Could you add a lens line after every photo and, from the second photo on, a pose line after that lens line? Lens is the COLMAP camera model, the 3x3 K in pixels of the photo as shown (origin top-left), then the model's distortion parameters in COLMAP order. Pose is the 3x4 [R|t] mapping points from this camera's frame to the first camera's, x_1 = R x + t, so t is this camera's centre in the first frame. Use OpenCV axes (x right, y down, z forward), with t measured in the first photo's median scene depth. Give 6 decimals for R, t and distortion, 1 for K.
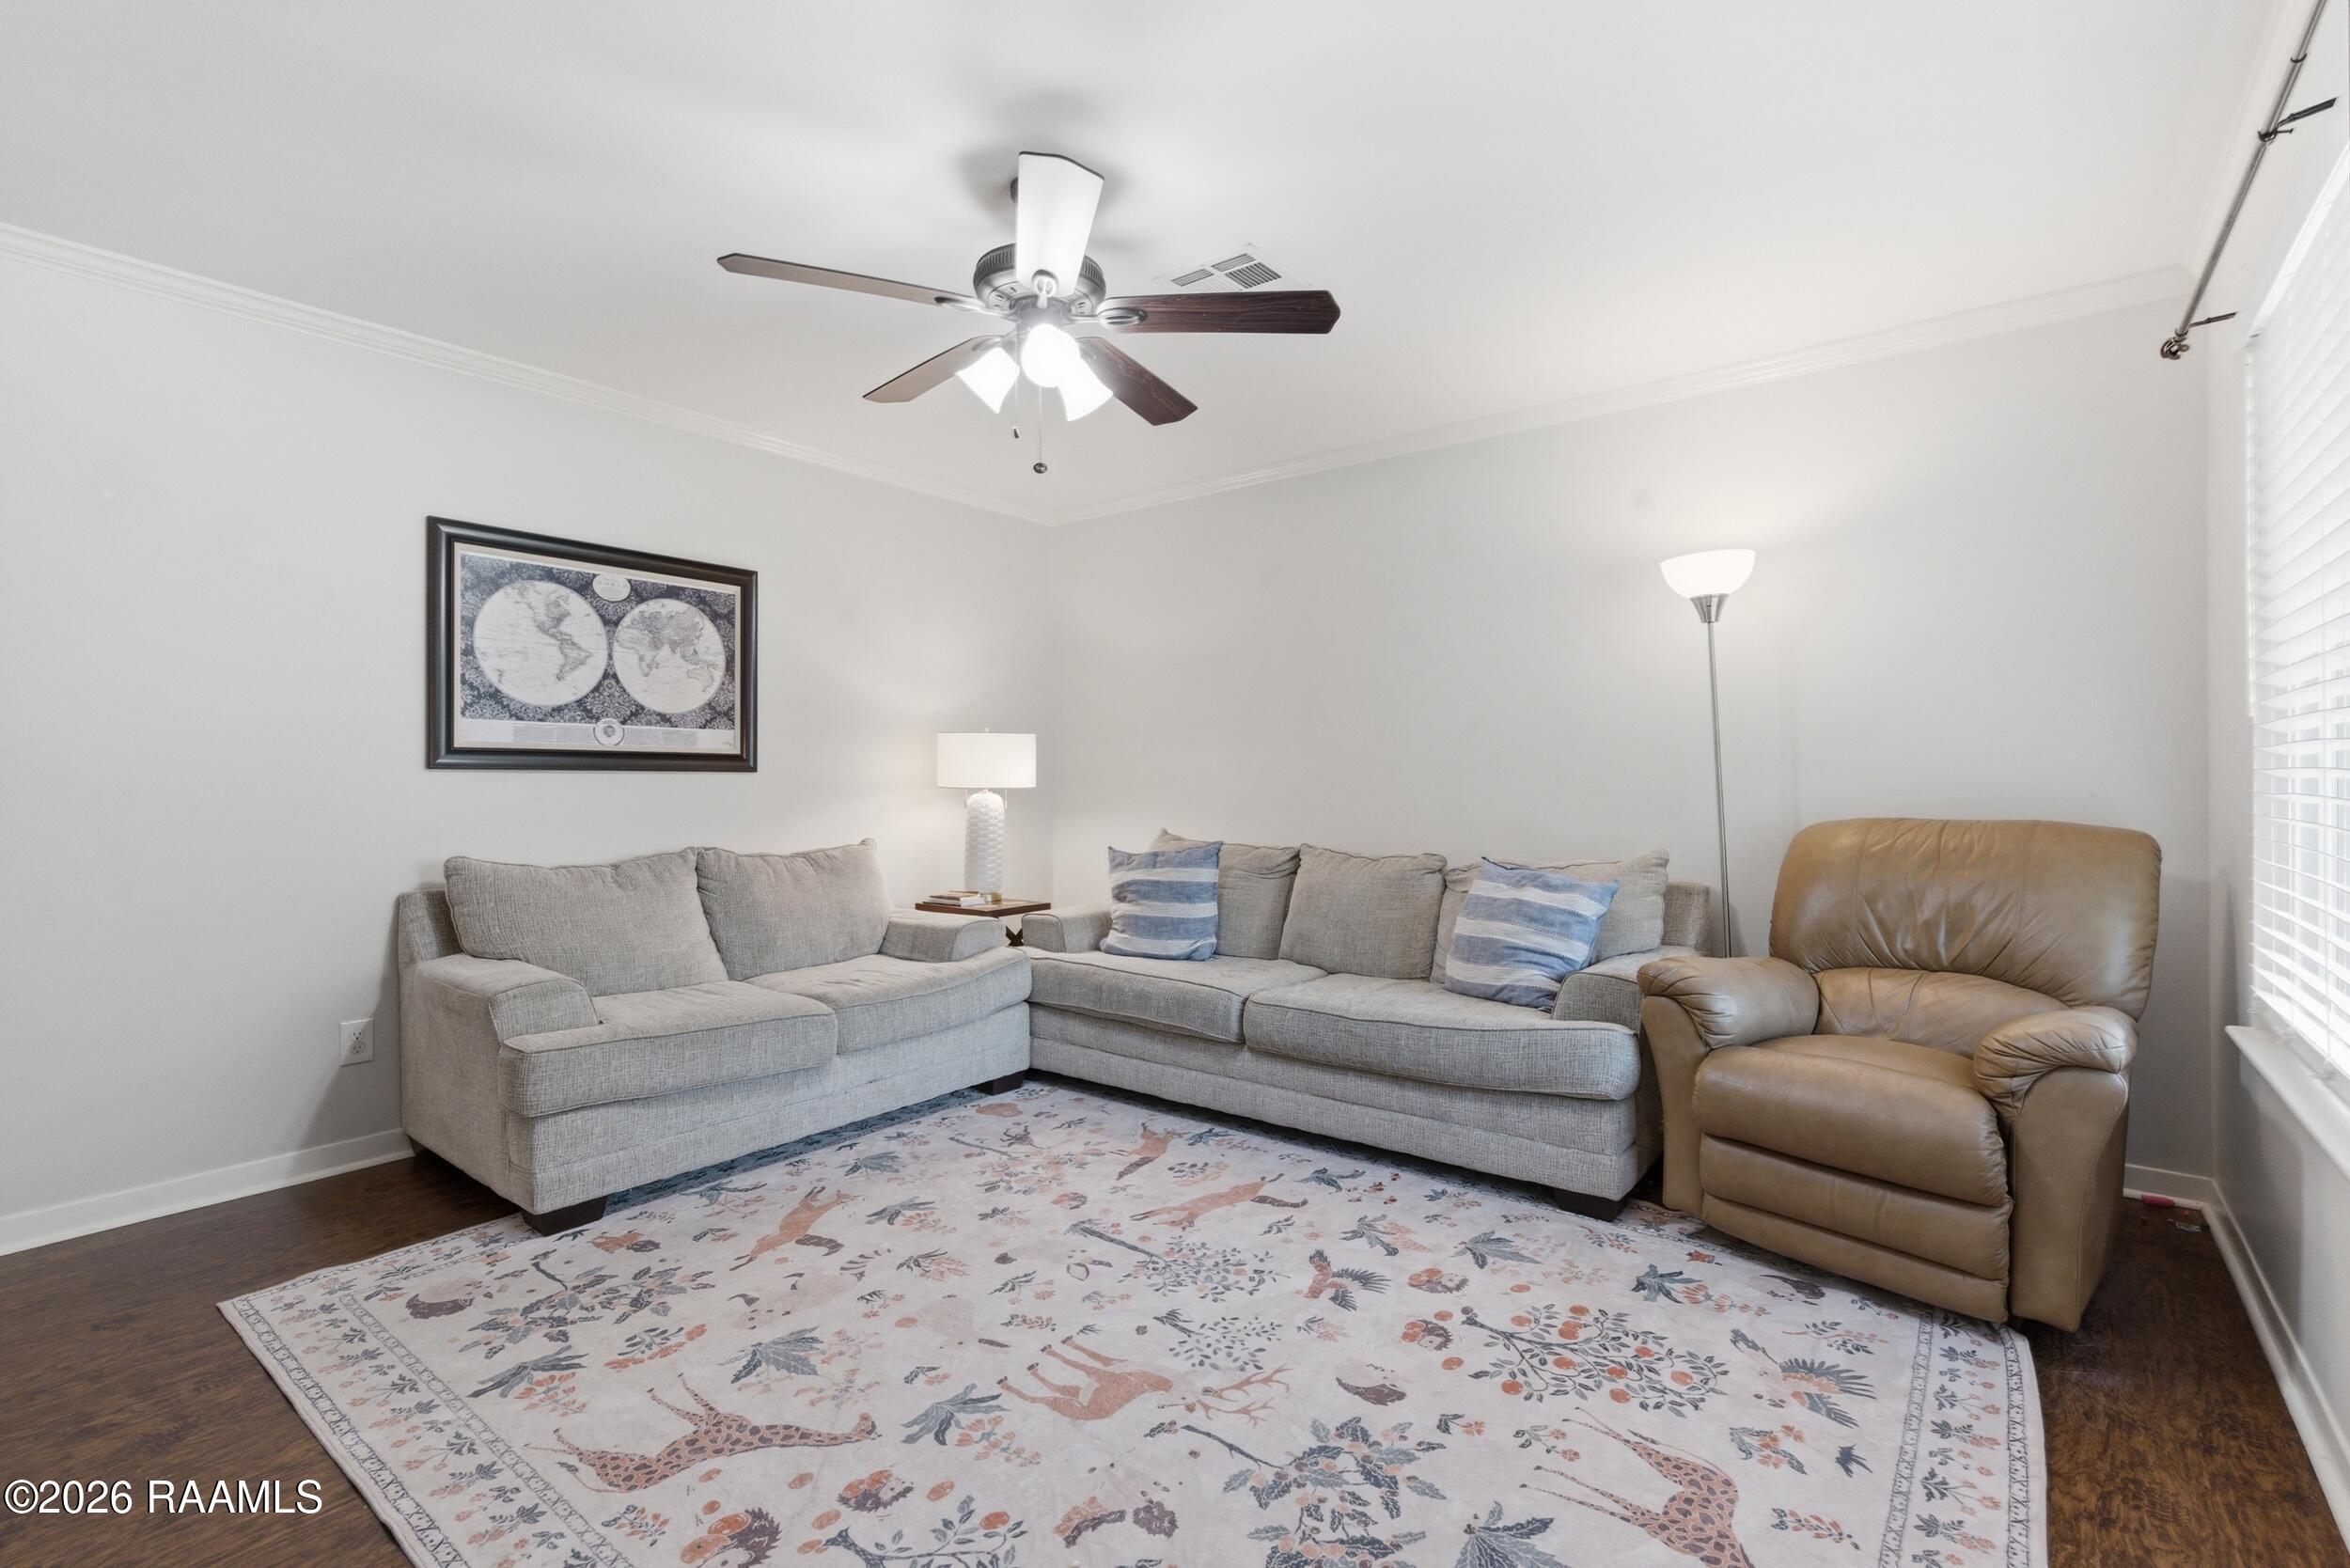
lens RADIAL K [[1073.6, 0, 1191.6], [0, 1073.6, 779.9], [0, 0, 1]] dist [0.002676, -0.000226]
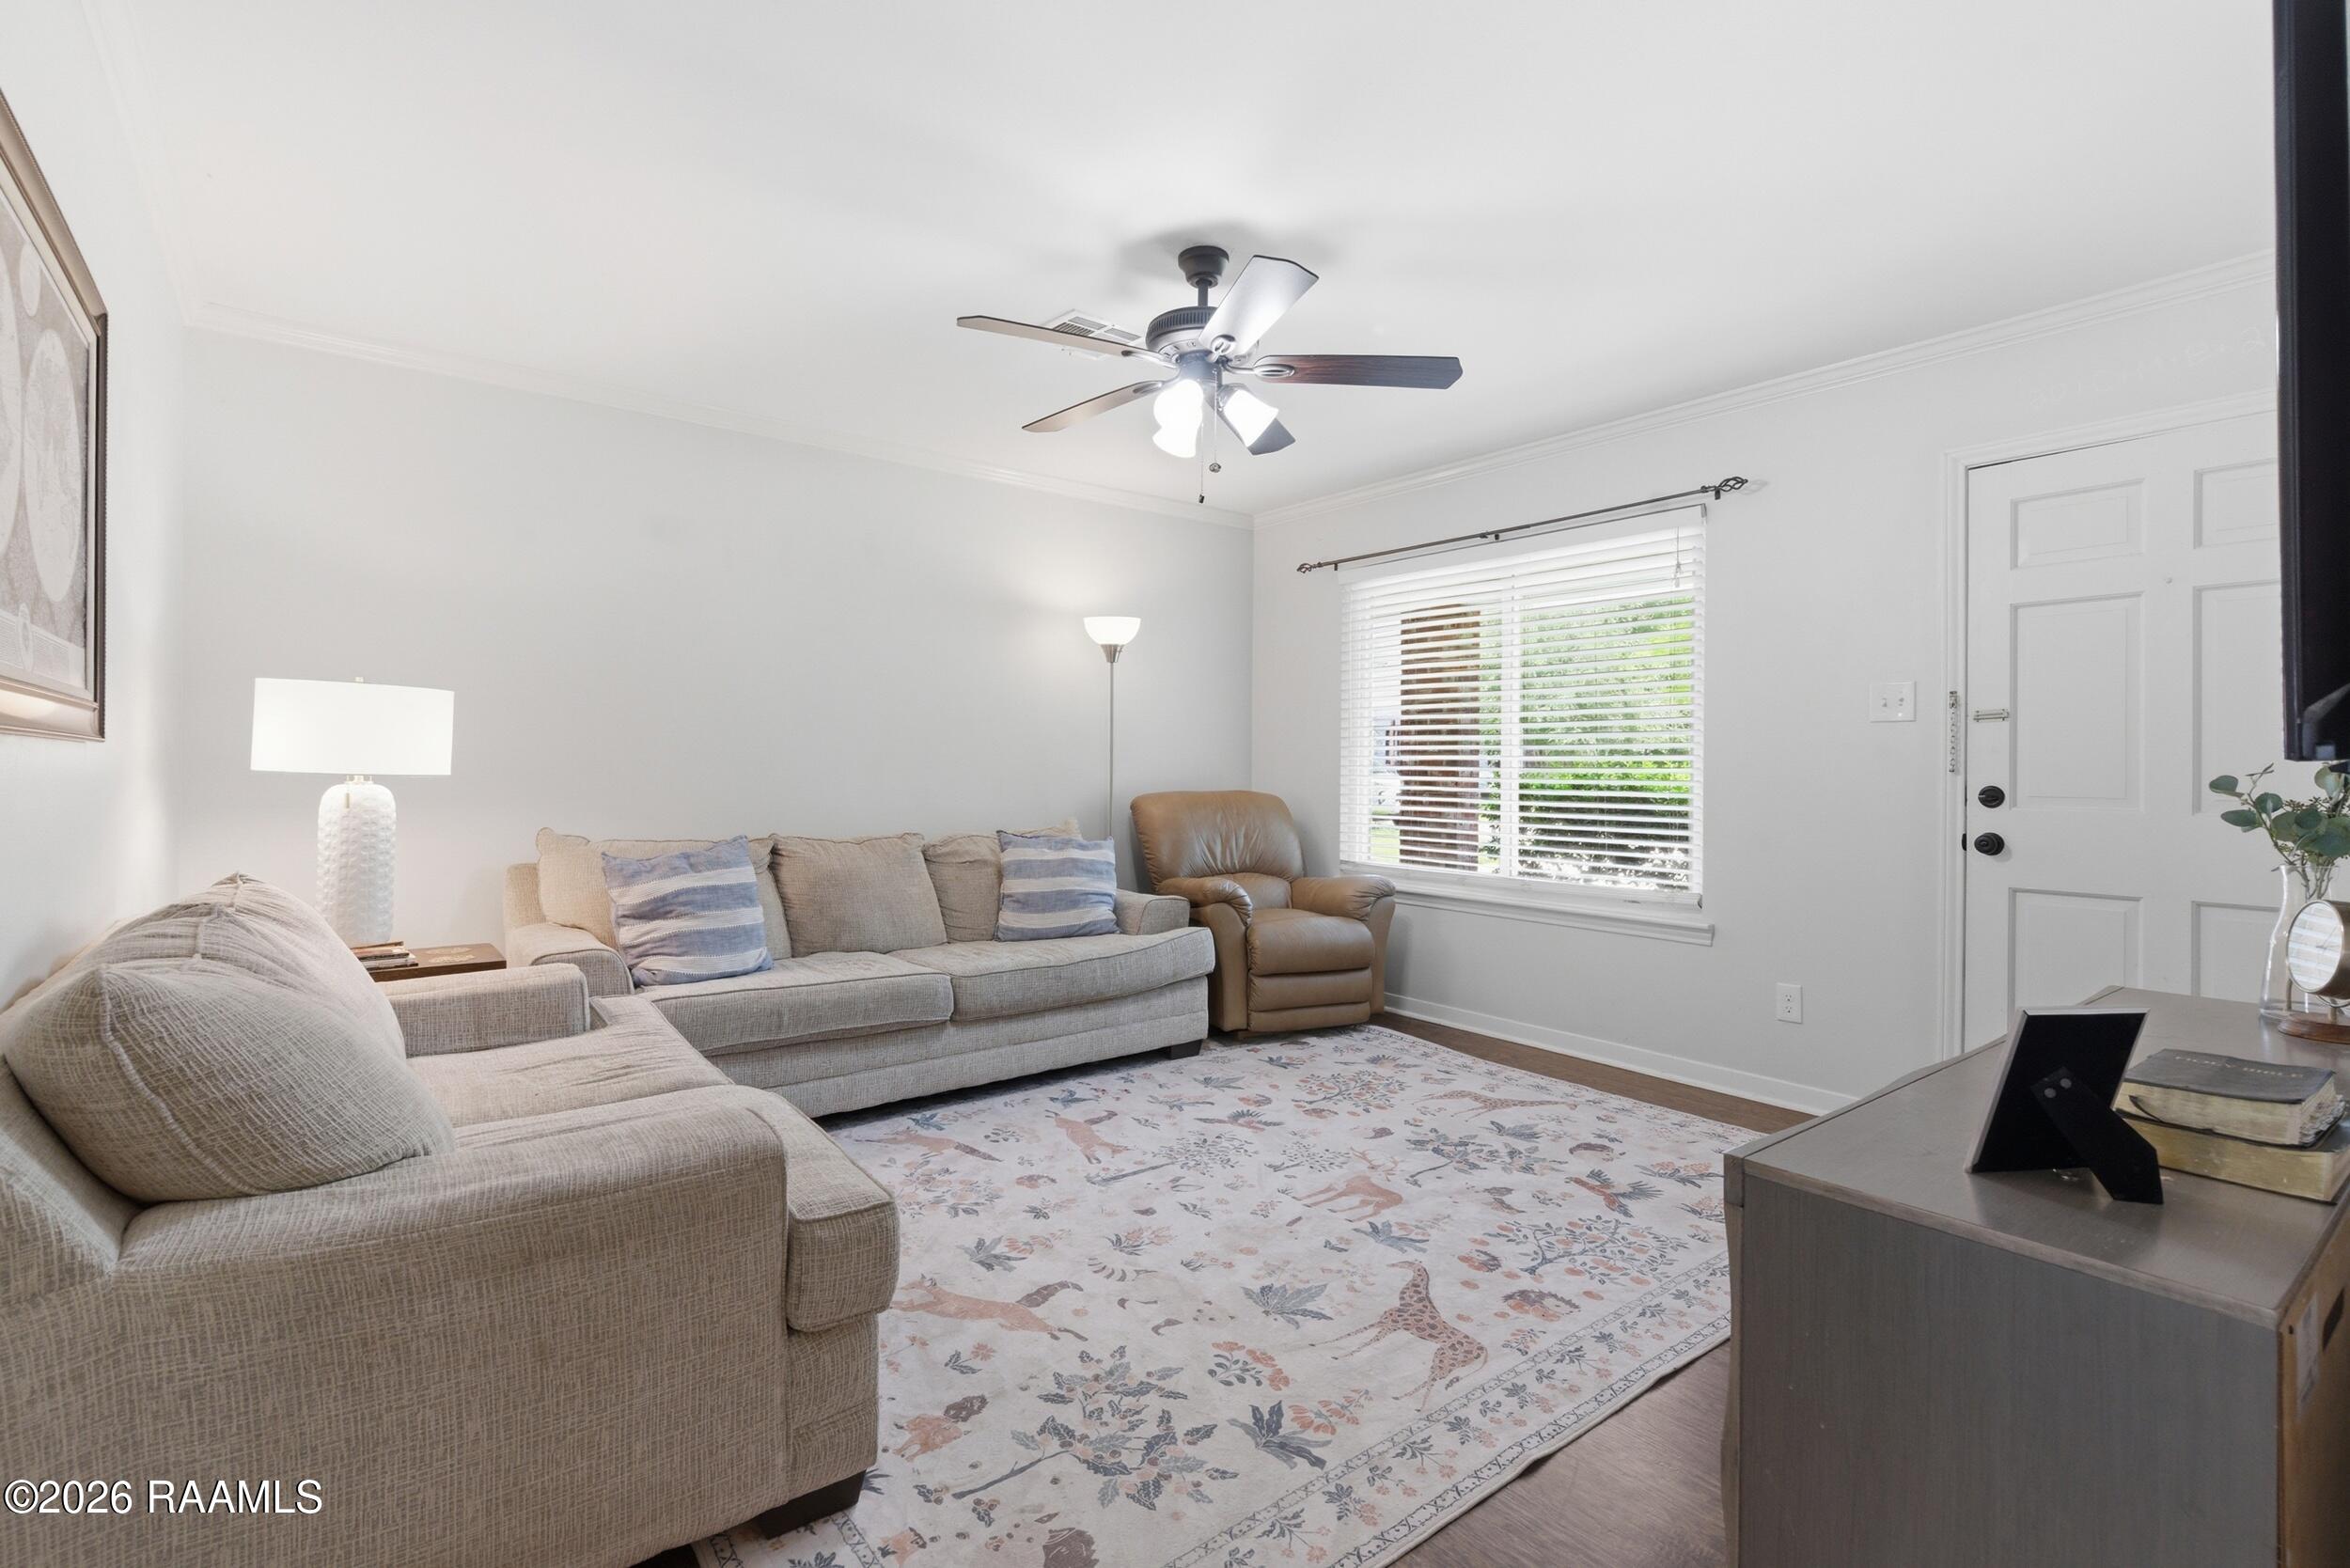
lens RADIAL K [[1073.6, 0, 1191.6], [0, 1073.6, 779.9], [0, 0, 1]] dist [0.002676, -0.000226]
pose [[0.237072, -0.007115, 0.971466, -1.286491], [-0.007939, 0.999926, 0.009260, 0.000601], [-0.971460, -0.009907, 0.236998, 0.746915]]
